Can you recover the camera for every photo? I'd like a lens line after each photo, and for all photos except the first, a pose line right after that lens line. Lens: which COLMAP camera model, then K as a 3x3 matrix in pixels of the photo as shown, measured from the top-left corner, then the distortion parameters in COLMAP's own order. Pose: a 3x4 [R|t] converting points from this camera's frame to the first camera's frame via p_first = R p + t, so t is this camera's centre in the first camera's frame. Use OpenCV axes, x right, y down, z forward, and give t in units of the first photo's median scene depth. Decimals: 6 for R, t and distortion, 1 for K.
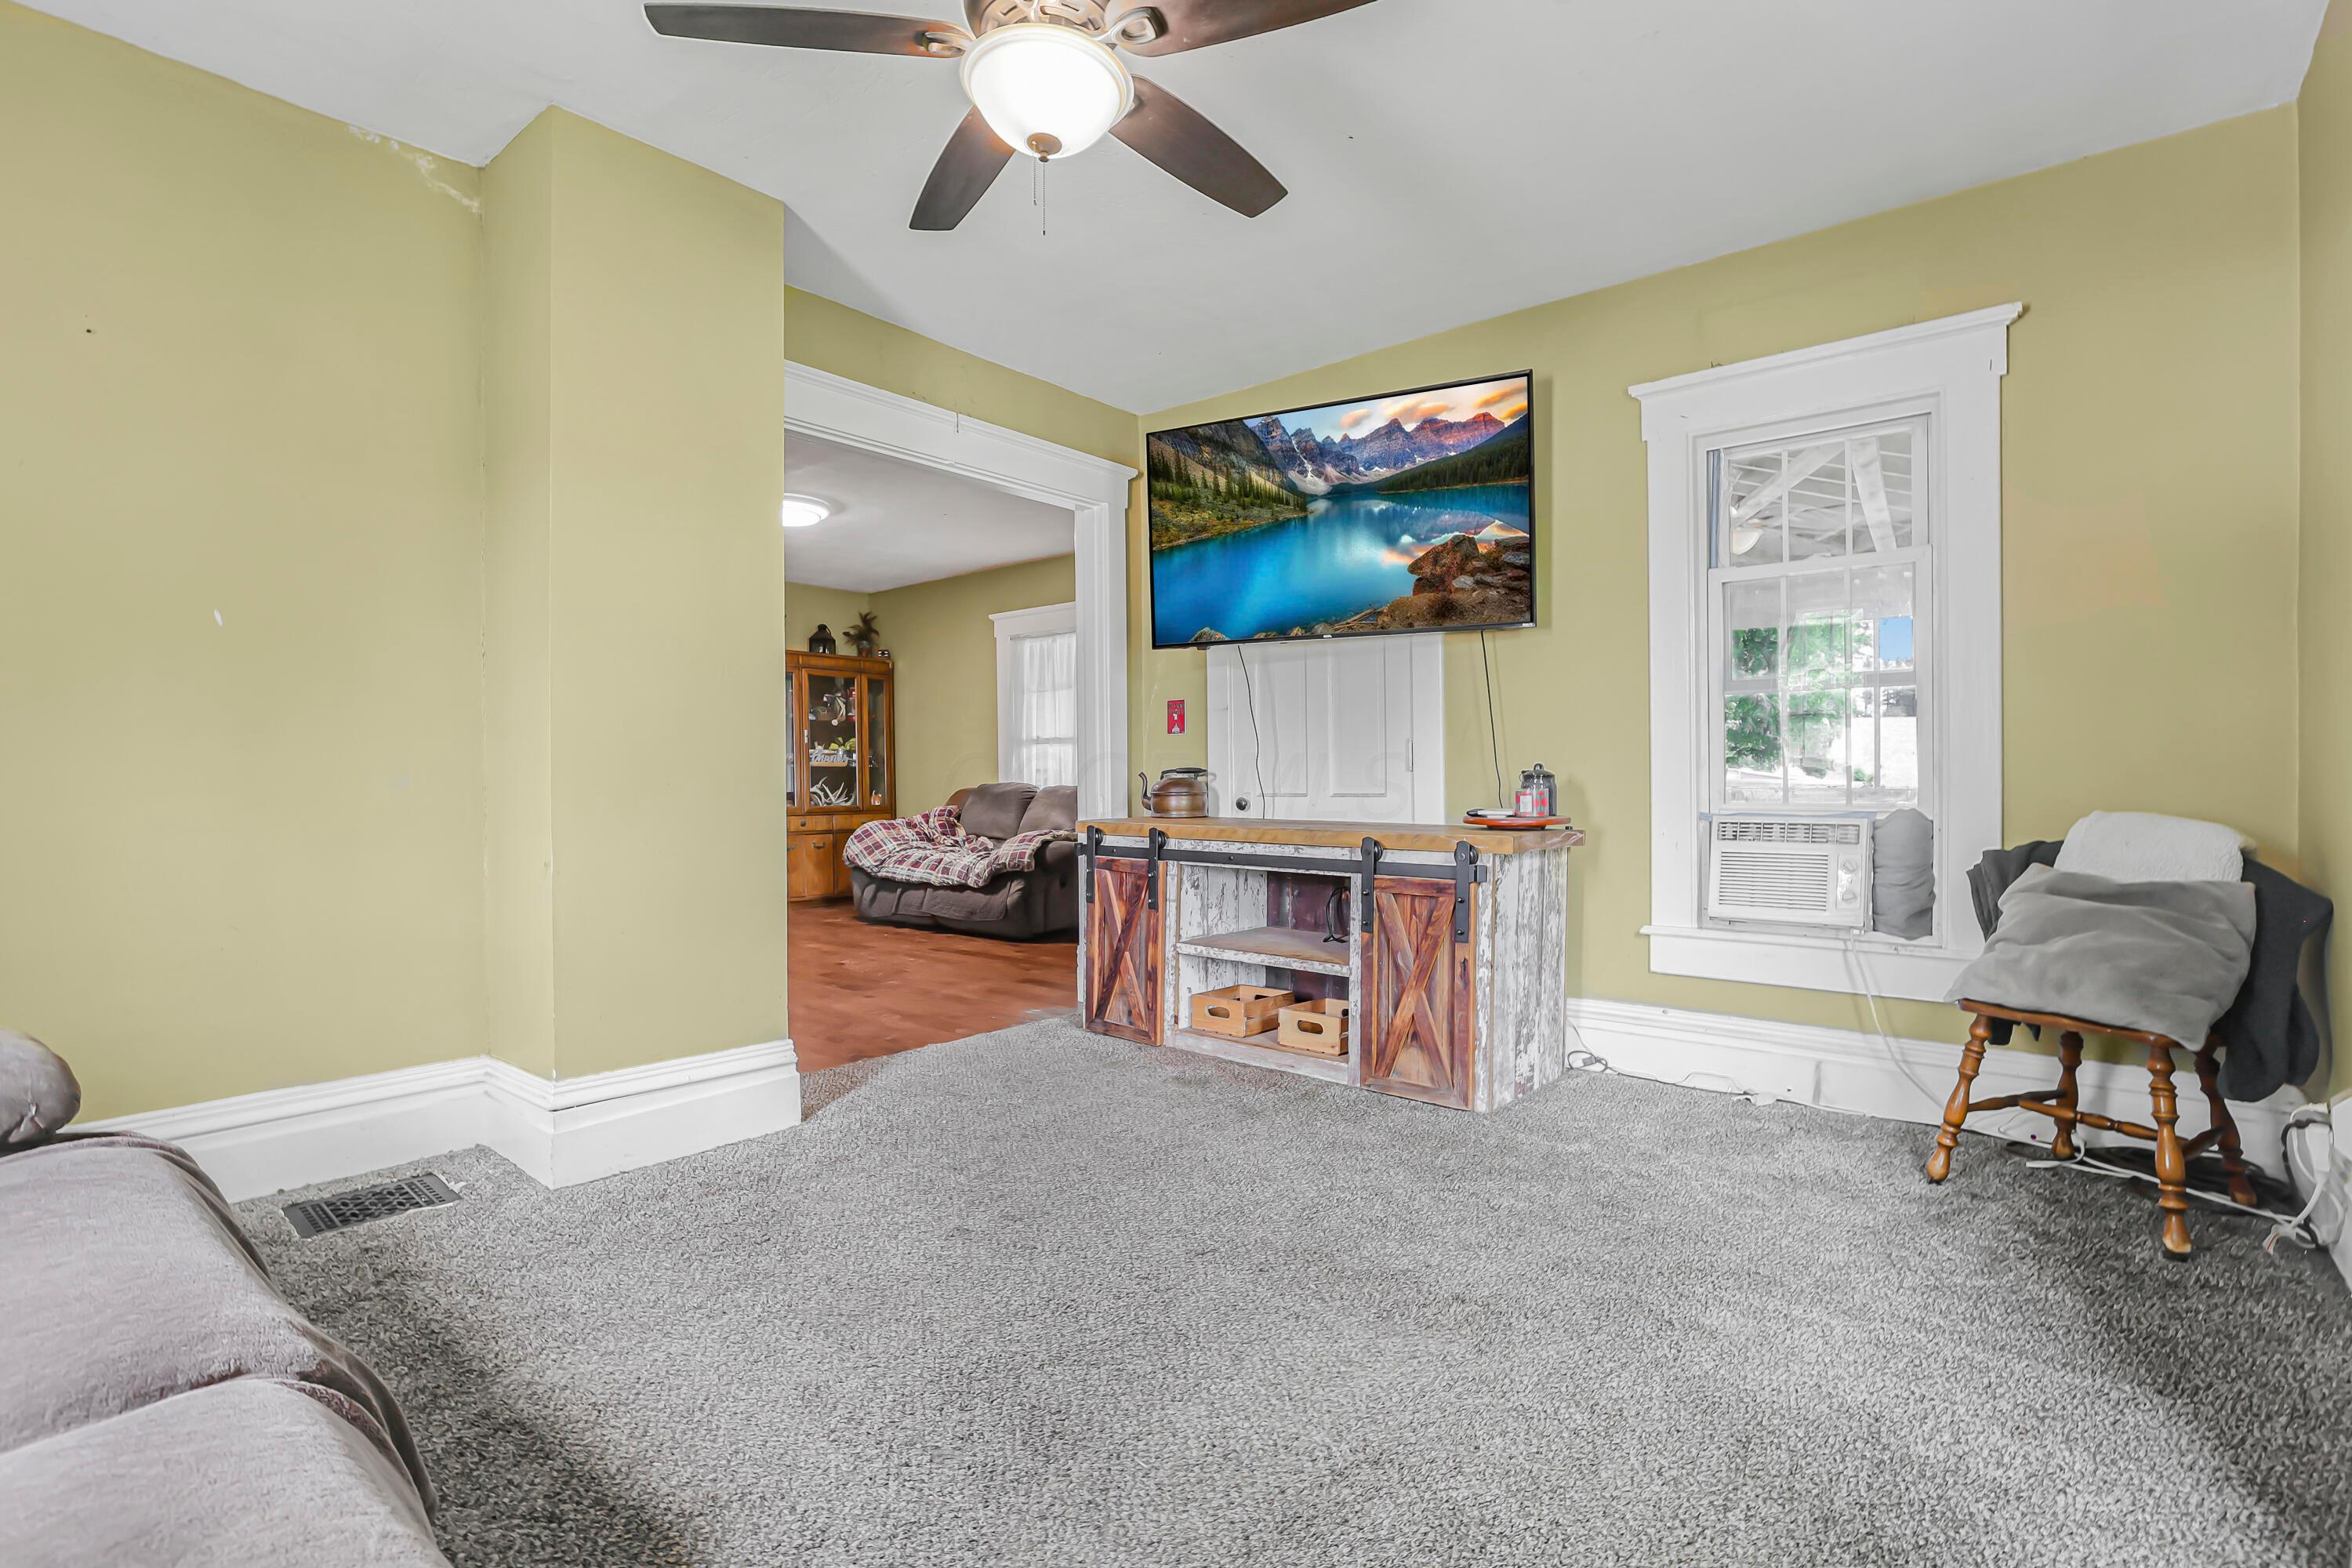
lens RADIAL K [[1094.8, 0, 1182.3], [0, 1094.8, 796.8], [0, 0, 1]] dist [-0.033253, 0.012170]
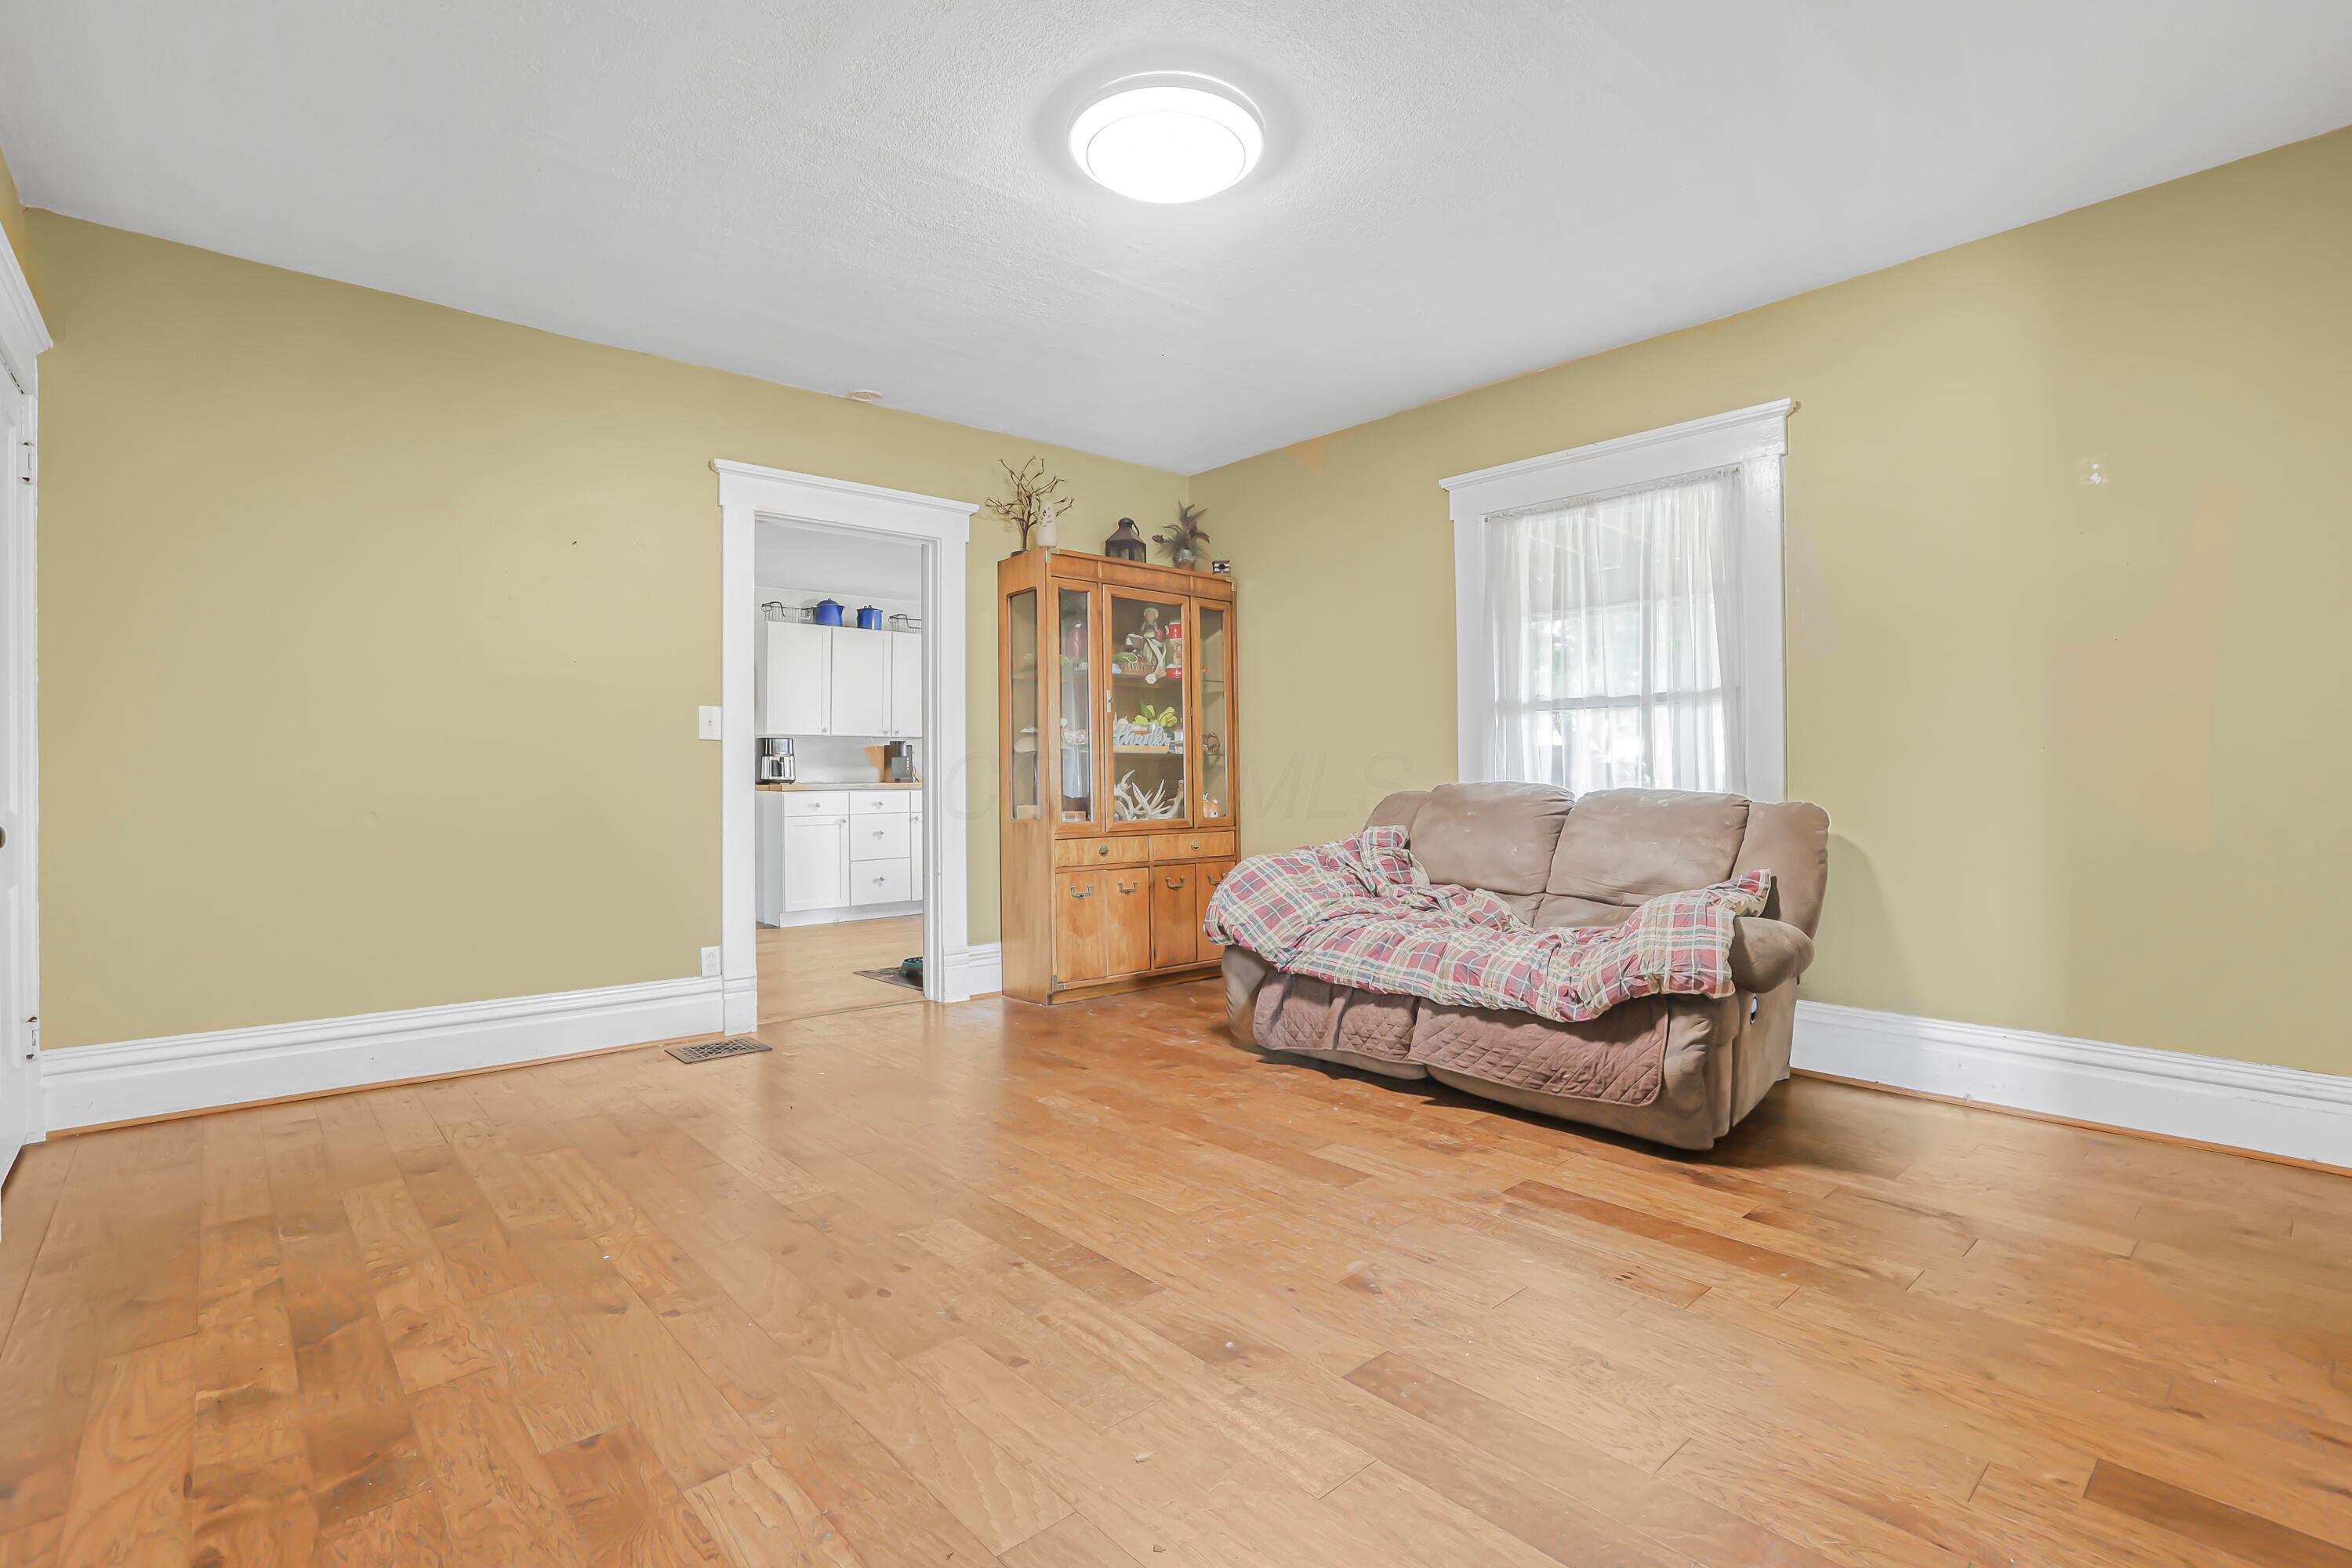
lens RADIAL K [[1094.8, 0, 1206.2], [0, 1094.8, 765.7], [0, 0, 1]] dist [-0.033253, 0.012170]
pose [[0.991646, 0.003521, -0.128944, -0.218532], [-0.006535, 0.999715, -0.022961, -0.007671], [0.128827, 0.023612, 0.991386, 0.429871]]
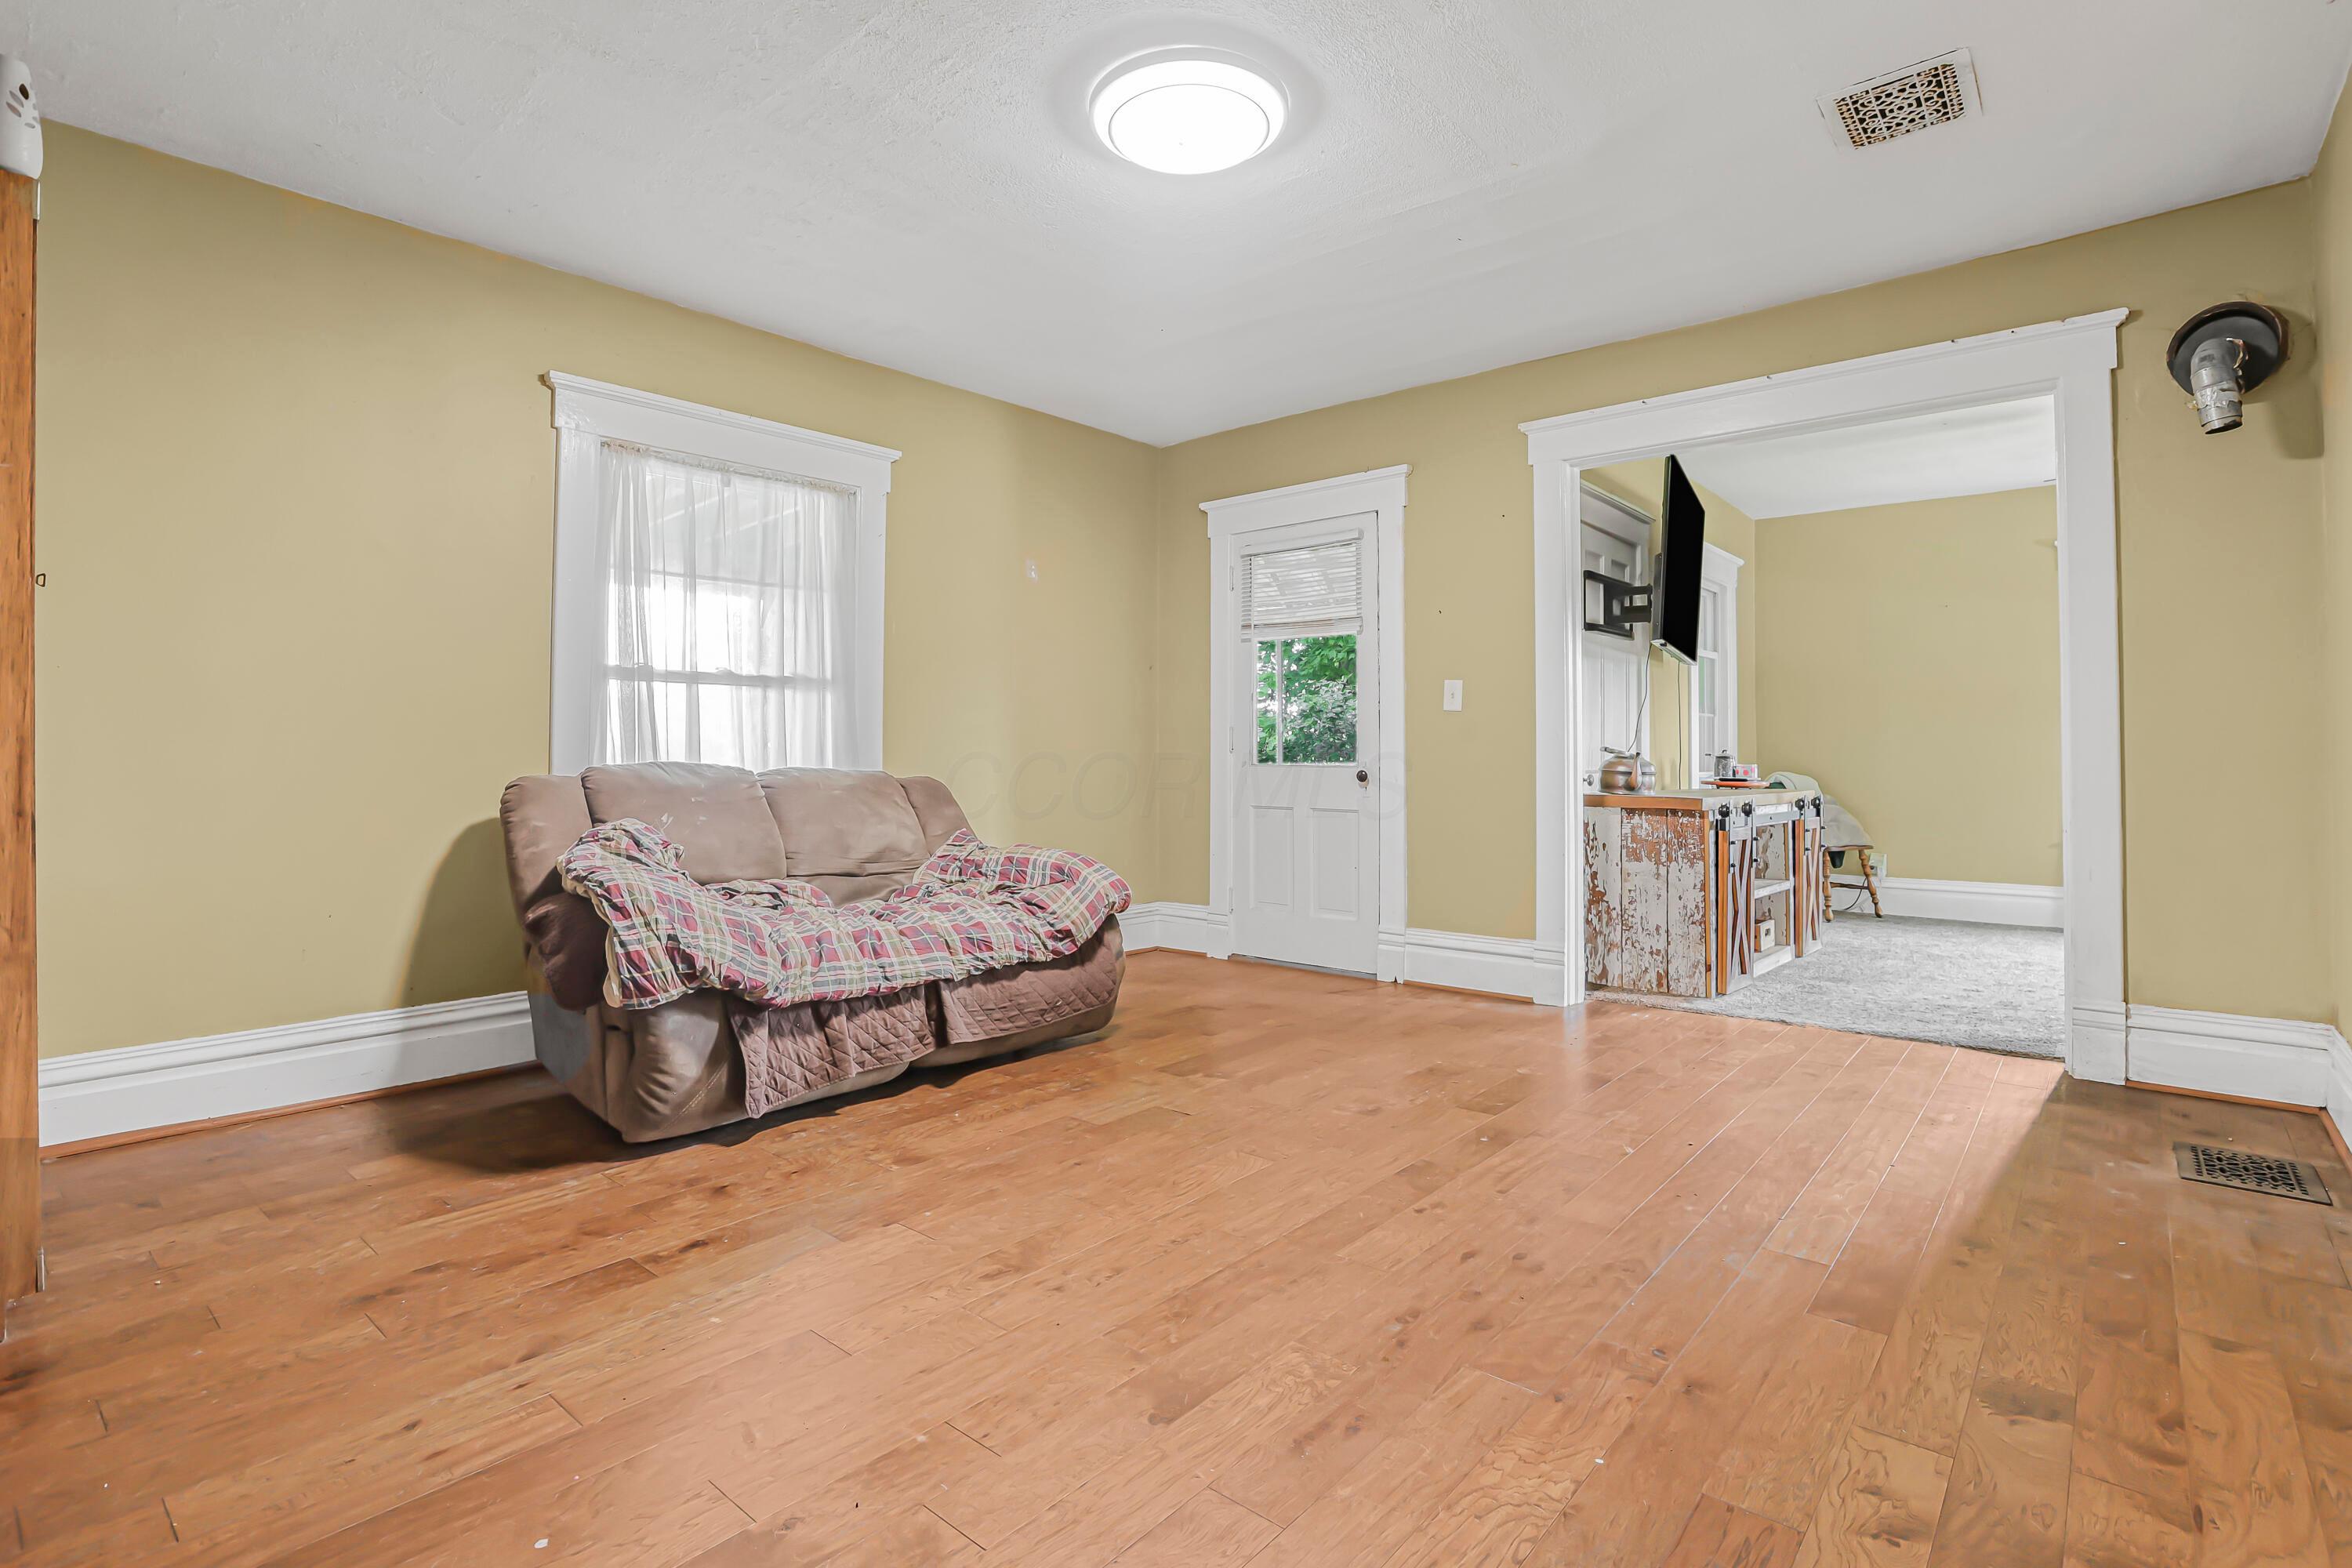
lens RADIAL K [[1094.8, 0, 1174.7], [0, 1094.8, 733.3], [0, 0, 1]] dist [-0.033253, 0.012170]
pose [[0.029388, 0.027683, 0.999185, -0.576109], [0.011926, 0.999536, -0.028044, -0.009739], [-0.999497, 0.012741, 0.029044, 0.733981]]
